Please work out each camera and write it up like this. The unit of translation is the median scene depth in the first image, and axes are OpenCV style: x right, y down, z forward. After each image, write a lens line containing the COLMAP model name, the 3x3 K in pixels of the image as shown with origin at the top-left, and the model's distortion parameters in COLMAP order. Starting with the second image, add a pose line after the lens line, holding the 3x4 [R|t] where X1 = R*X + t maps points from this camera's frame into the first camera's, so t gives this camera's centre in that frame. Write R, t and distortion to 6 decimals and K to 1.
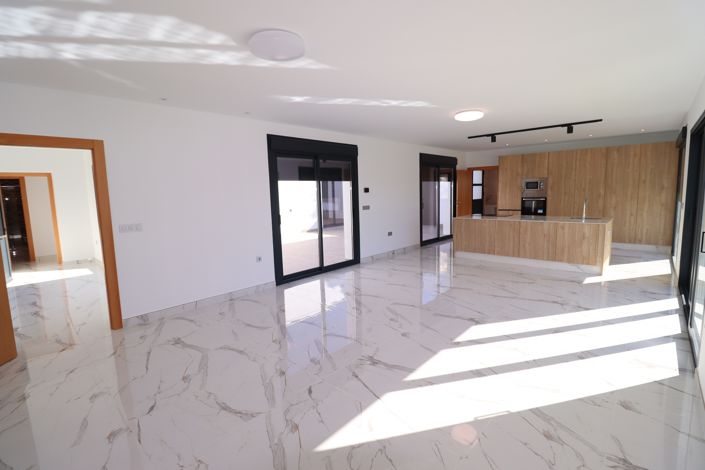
lens RADIAL K [[326.7, 0, 348.2], [0, 326.7, 233.8], [0, 0, 1]] dist [-0.001718, -0.007680]
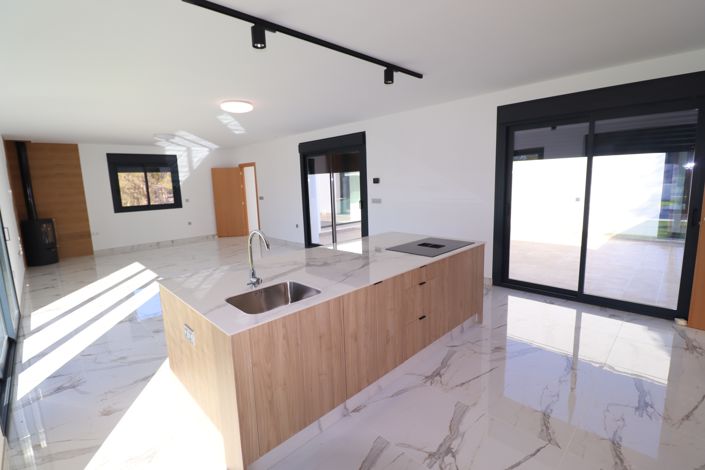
lens RADIAL K [[326.7, 0, 354.7], [0, 326.7, 231.5], [0, 0, 1]] dist [-0.001718, -0.007680]
pose [[-0.042132, 0.181919, -0.982411, 1.051472], [-0.094474, 0.978153, 0.185182, -0.178101], [0.994635, 0.100614, -0.024025, 1.108388]]
